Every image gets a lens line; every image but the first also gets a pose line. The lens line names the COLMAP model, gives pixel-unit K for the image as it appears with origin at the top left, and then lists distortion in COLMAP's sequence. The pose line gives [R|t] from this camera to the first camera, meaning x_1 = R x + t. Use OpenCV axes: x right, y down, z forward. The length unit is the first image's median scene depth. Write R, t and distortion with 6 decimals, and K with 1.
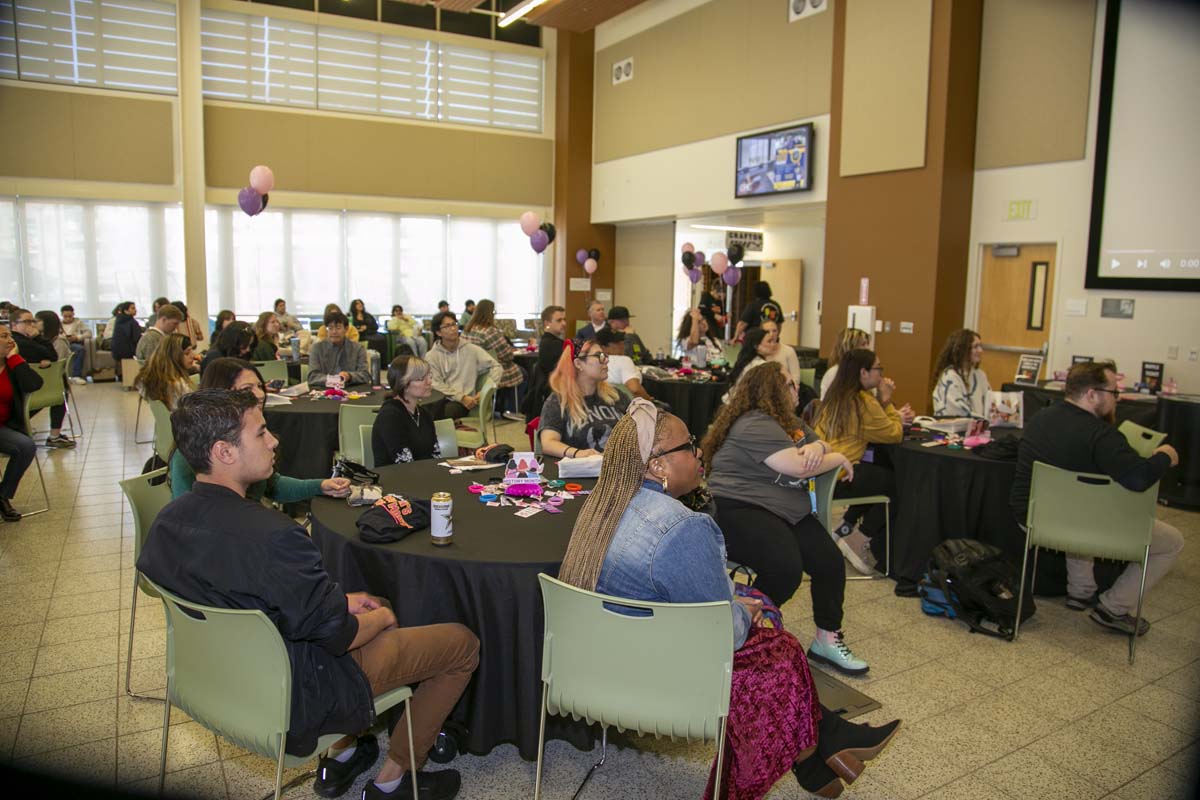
lens RADIAL K [[815.7, 0, 596.8], [0, 815.7, 399.2], [0, 0, 1]] dist [-0.124042, 0.060718]
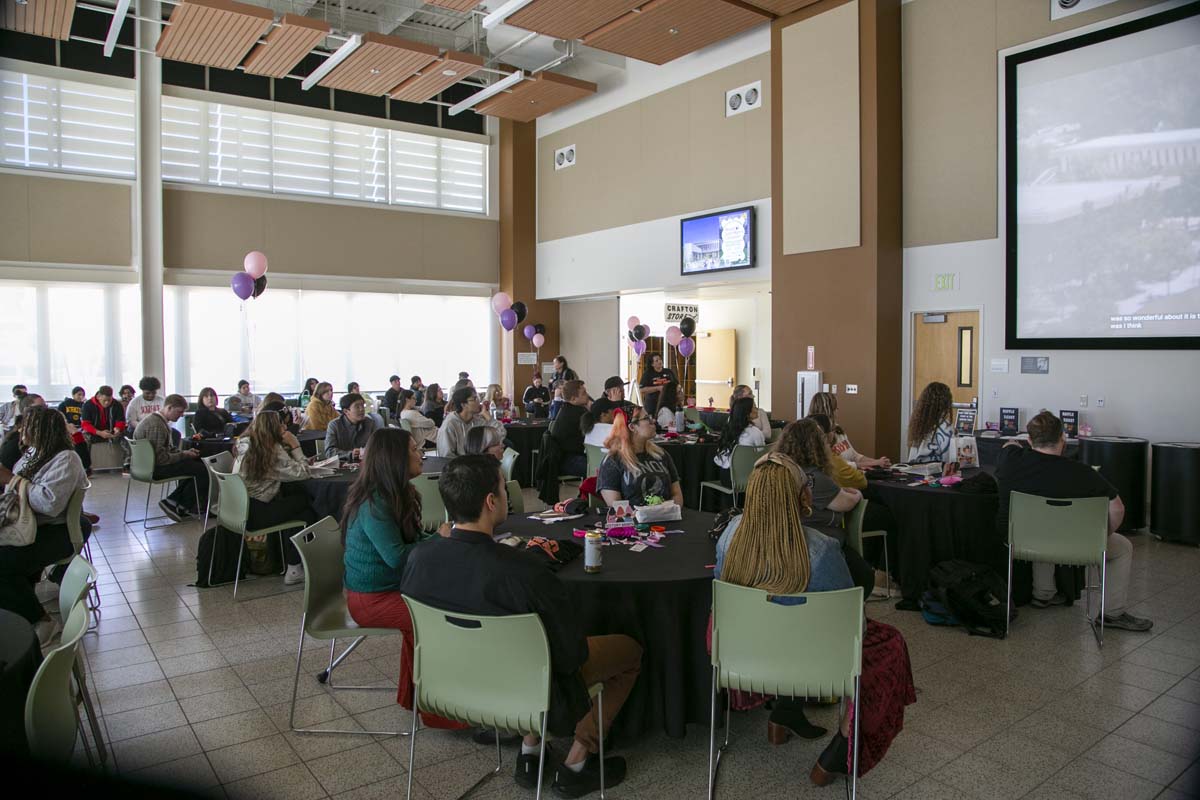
lens RADIAL K [[815.7, 0, 605.9], [0, 815.7, 400.5], [0, 0, 1]] dist [-0.124042, 0.060718]
pose [[0.992181, -0.029111, 0.121369, -0.087666], [0.039463, 0.995703, -0.083779, 0.006991], [-0.118408, 0.087913, 0.989066, -0.064860]]
